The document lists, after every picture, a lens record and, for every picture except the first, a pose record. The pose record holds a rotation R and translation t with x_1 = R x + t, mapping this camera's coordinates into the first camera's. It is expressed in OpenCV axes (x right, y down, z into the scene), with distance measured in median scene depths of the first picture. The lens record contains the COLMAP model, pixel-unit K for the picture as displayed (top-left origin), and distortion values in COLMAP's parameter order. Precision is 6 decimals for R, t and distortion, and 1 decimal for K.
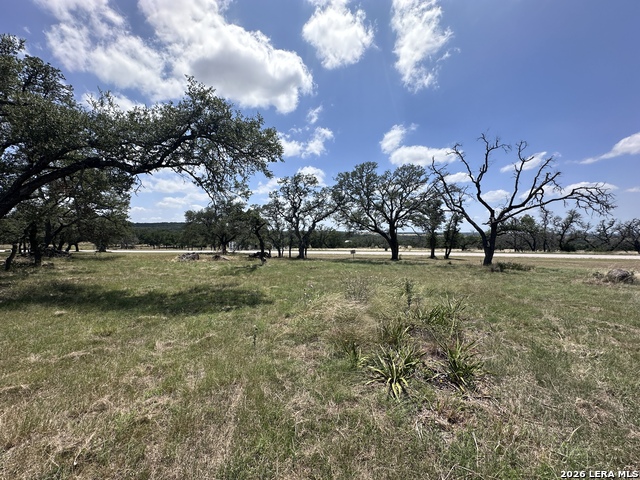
lens RADIAL K [[253.6, 0, 320.1], [0, 253.6, 238.9], [0, 0, 1]] dist [-0.002002, 0.001334]
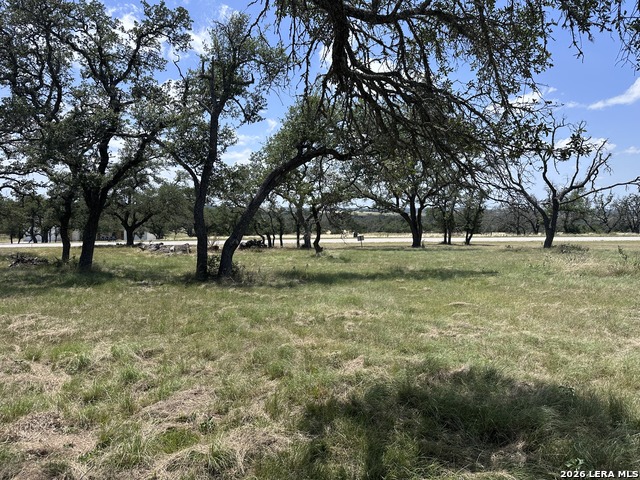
lens RADIAL K [[445.0, 0, 322.0], [0, 445.0, 242.4], [0, 0, 1]] dist [0.056128, -0.064522]
pose [[0.949514, -0.022804, 0.312895, -0.385234], [0.006670, 0.998597, 0.052535, -0.006384], [-0.313654, -0.047796, 0.948334, -0.189795]]
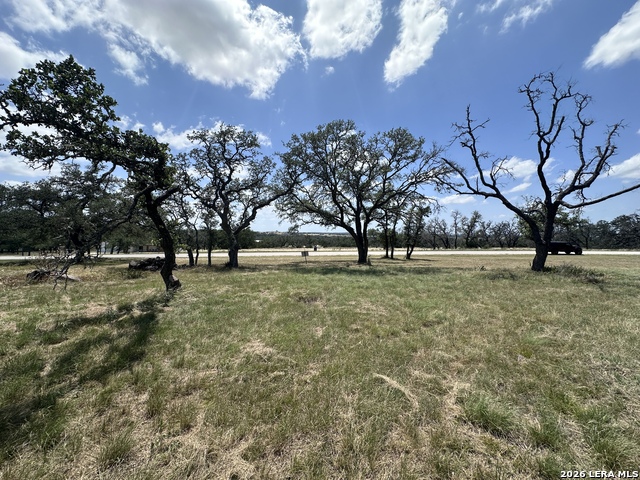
lens RADIAL K [[253.6, 0, 320.1], [0, 253.6, 241.7], [0, 0, 1]] dist [-0.002002, 0.001334]
pose [[0.932679, -0.006334, 0.360652, -0.089779], [0.002232, 0.999928, 0.011789, 0.009615], [-0.360701, -0.010190, 0.932626, 0.324734]]
